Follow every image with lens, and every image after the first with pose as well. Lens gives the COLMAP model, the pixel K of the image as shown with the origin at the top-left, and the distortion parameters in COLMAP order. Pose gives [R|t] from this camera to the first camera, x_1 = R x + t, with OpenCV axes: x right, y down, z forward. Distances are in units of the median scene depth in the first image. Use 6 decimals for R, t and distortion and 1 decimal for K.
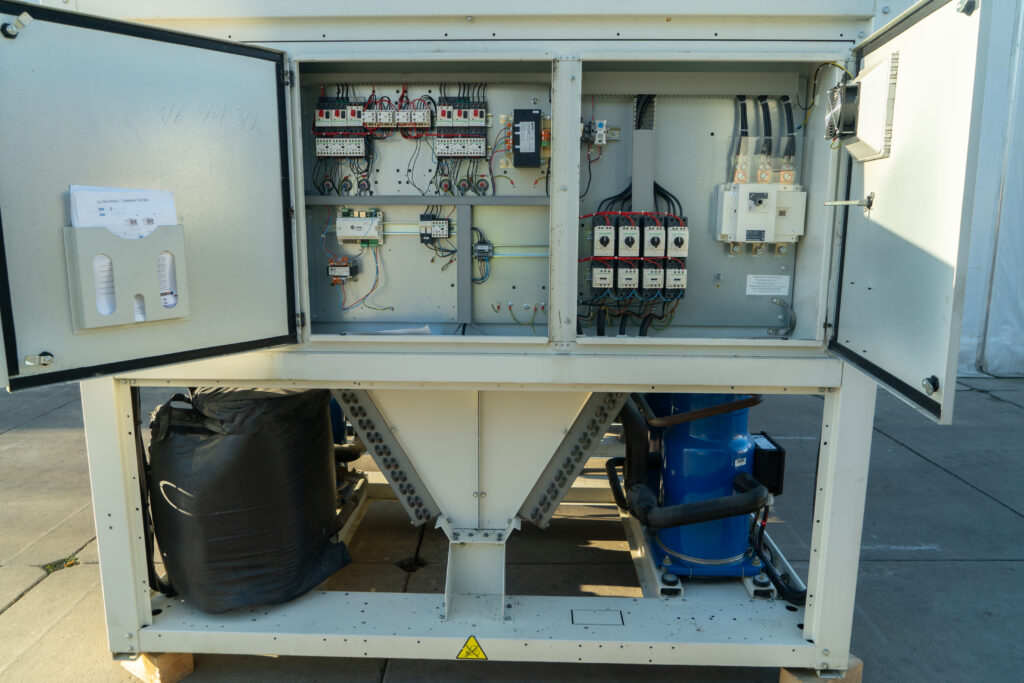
lens RADIAL K [[699.5, 0, 525.6], [0, 699.5, 340.8], [0, 0, 1]] dist [-0.030526, 0.021695]
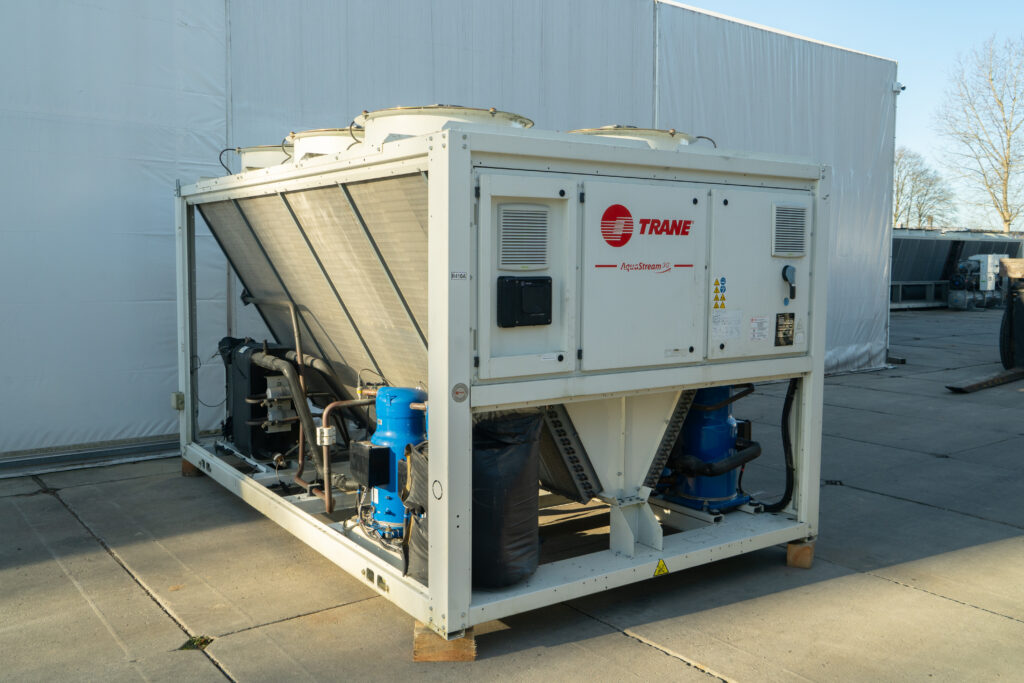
lens RADIAL K [[939.0, 0, 521.7], [0, 939.0, 346.9], [0, 0, 1]] dist [0.002587, 0.000000]
pose [[0.793929, -0.058103, 0.605228, -1.531584], [0.105609, 0.993471, -0.043161, 0.025757], [-0.598768, 0.098184, 0.794881, -0.485644]]
